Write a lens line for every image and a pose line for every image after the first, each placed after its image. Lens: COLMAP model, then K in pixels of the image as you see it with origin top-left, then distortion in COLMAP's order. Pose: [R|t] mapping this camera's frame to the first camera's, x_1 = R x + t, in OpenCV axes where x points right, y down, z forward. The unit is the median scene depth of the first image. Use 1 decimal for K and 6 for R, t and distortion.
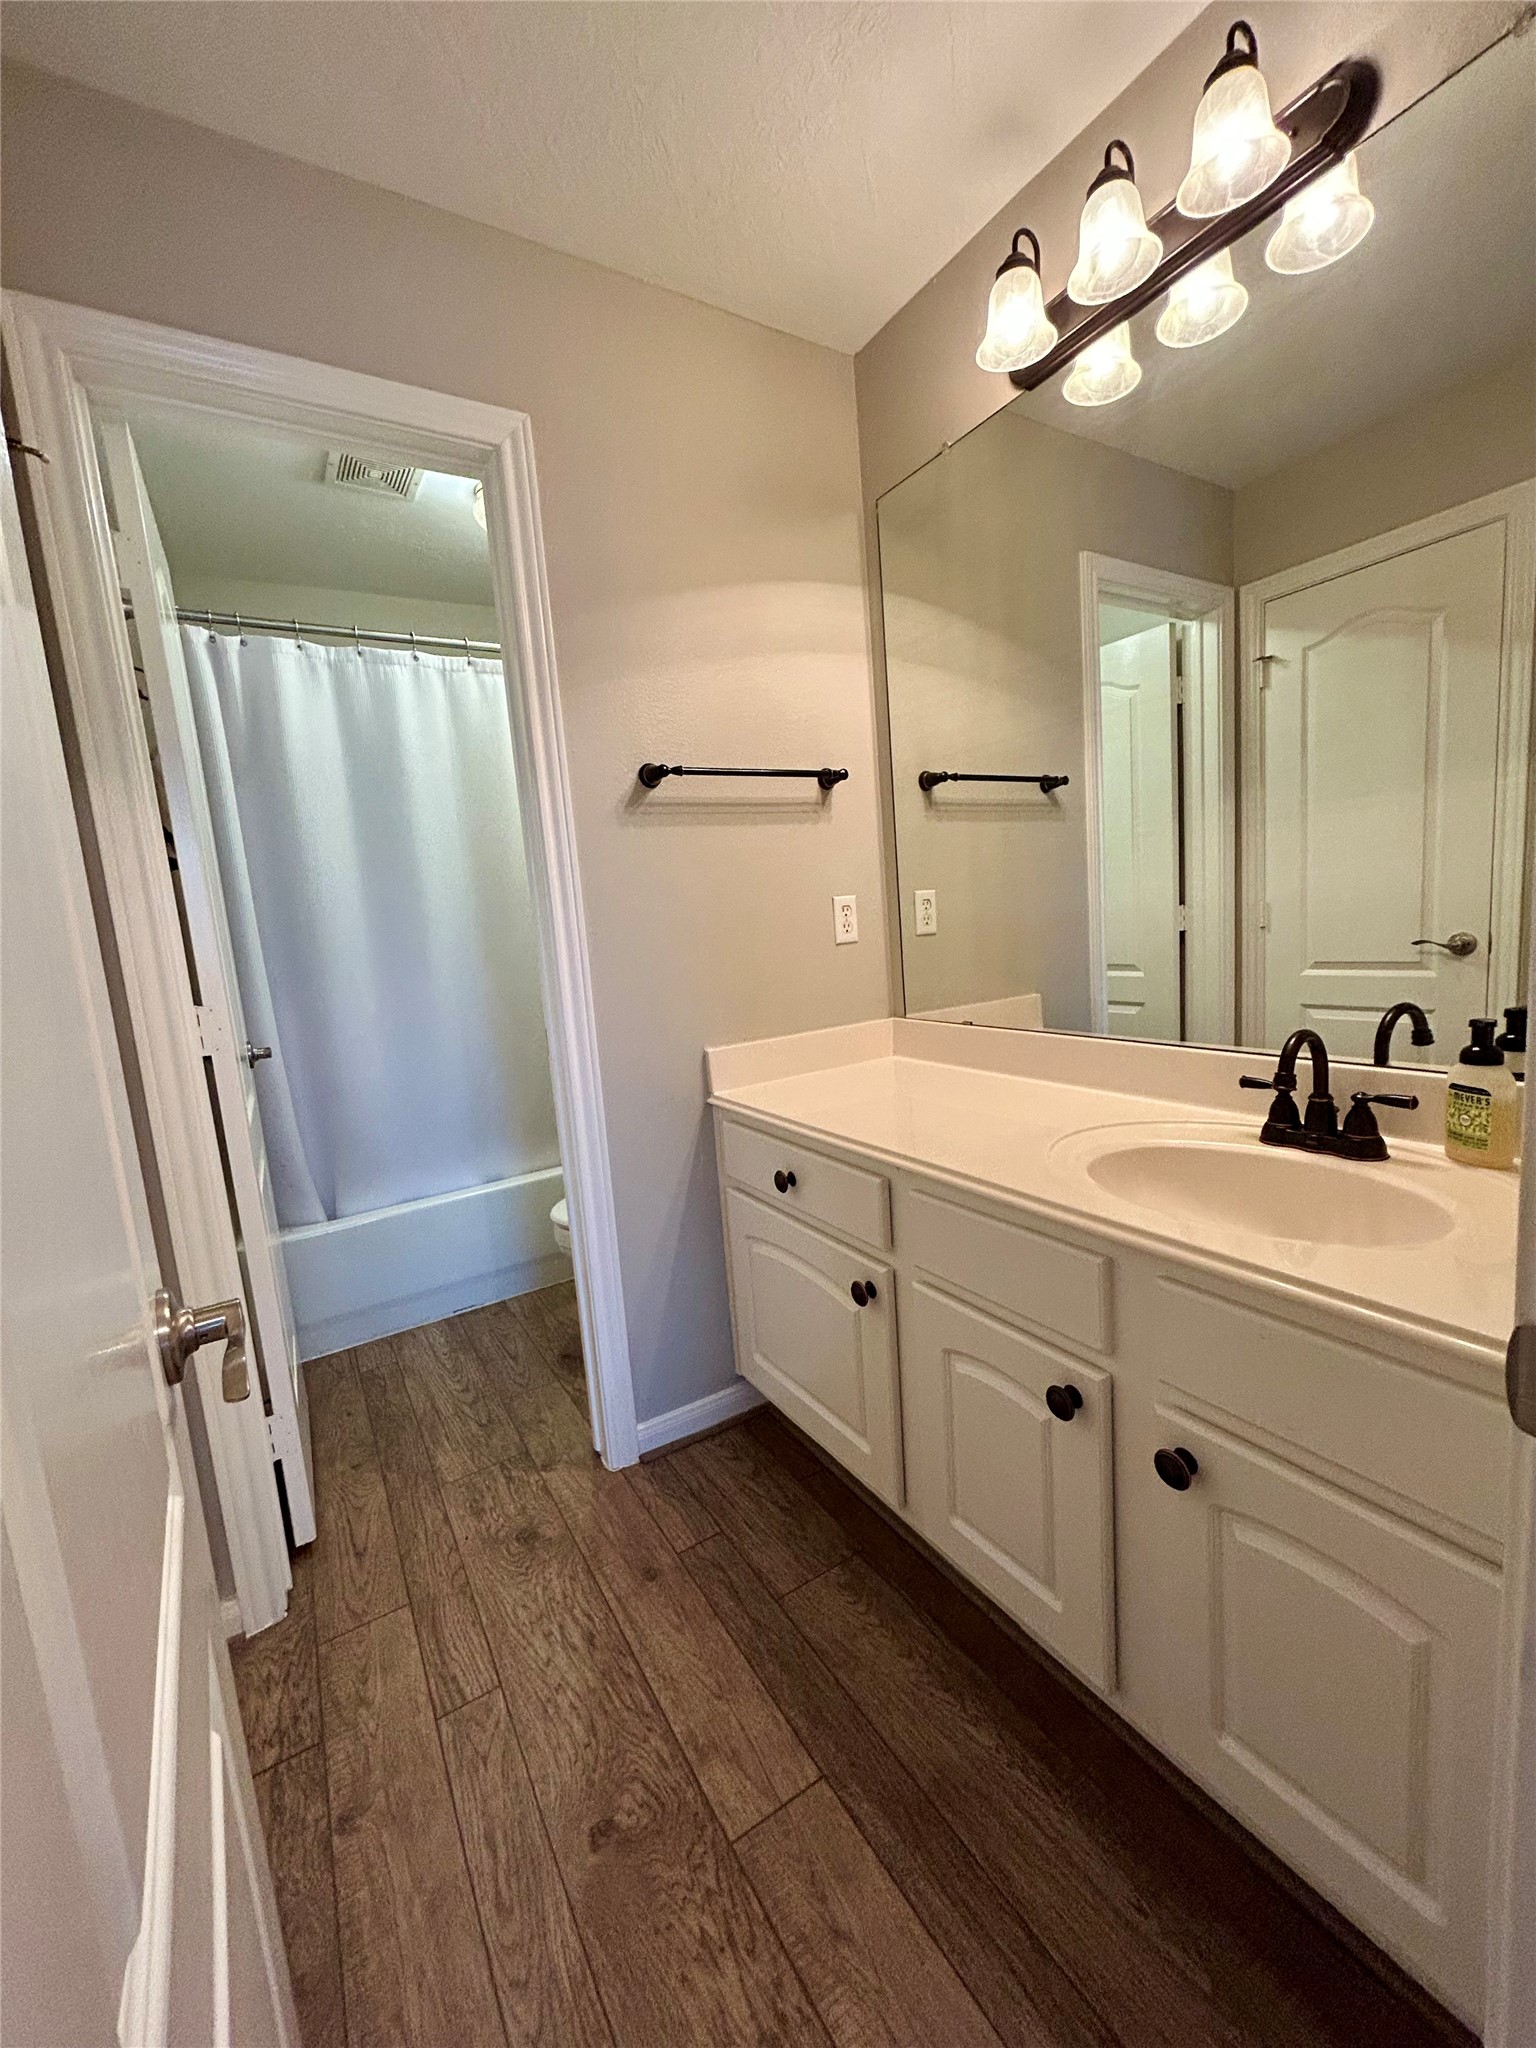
lens RADIAL K [[827.3, 0, 767.4], [0, 827.3, 1020.7], [0, 0, 1]] dist [-0.003389, 0.002178]
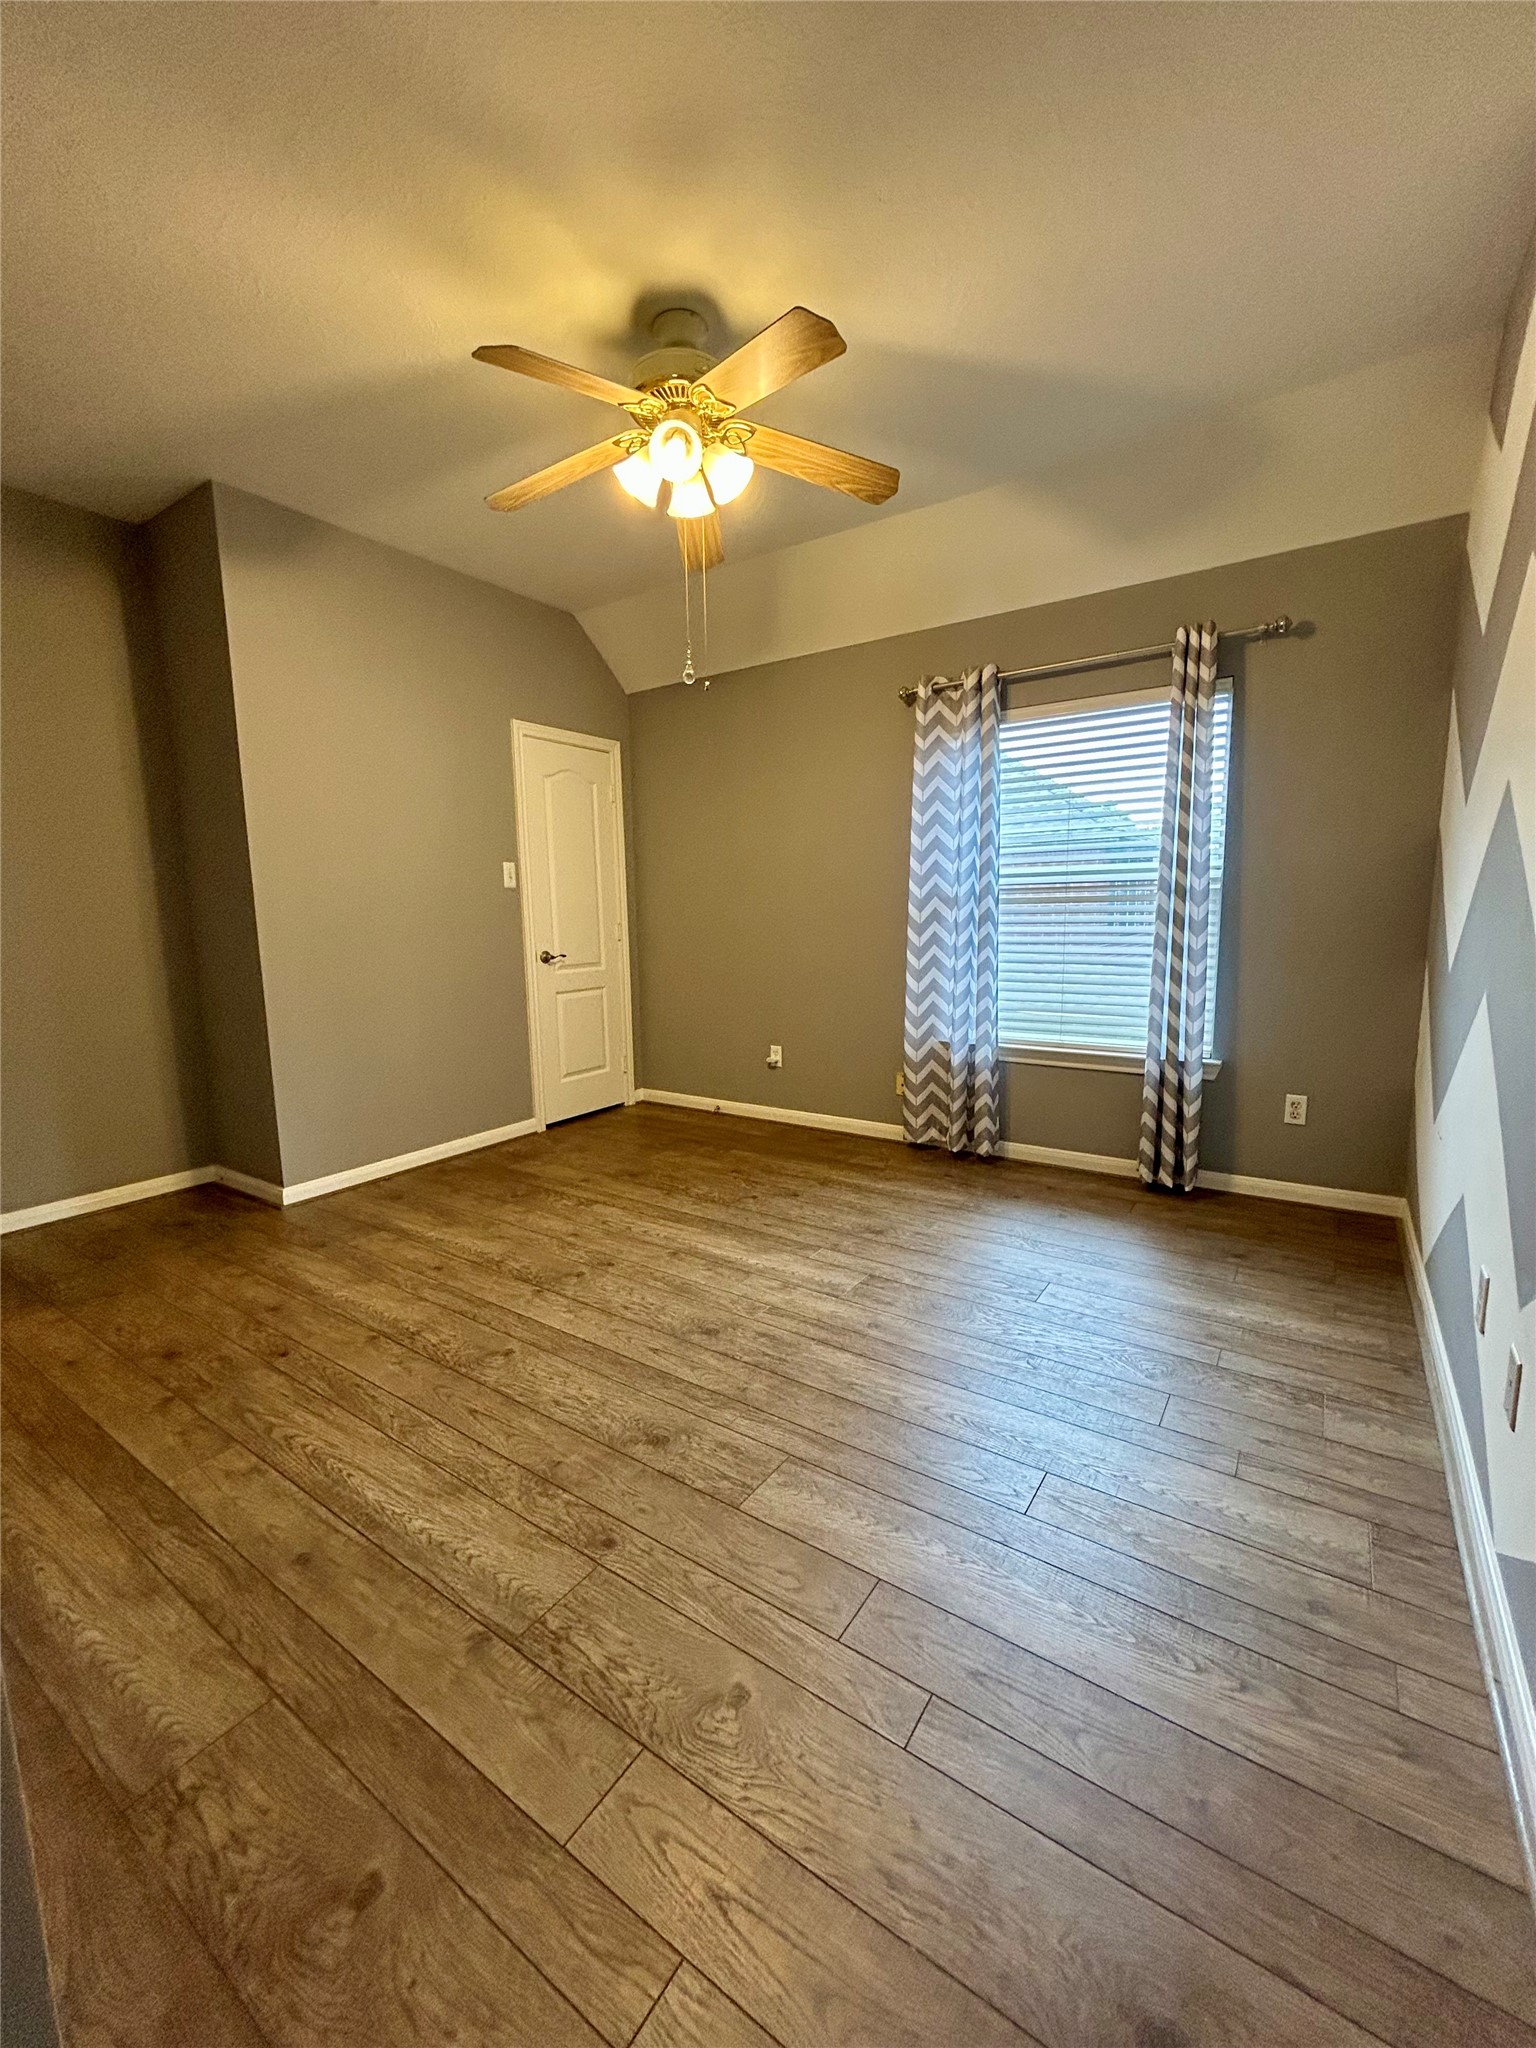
lens RADIAL K [[827.3, 0, 778.4], [0, 827.3, 1015.9], [0, 0, 1]] dist [-0.003389, 0.002178]
pose [[-0.906461, 0.148330, -0.395381, 0.055510], [0.032136, 0.957795, 0.285650, -0.209676], [0.421065, 0.246225, -0.872971, 1.713593]]
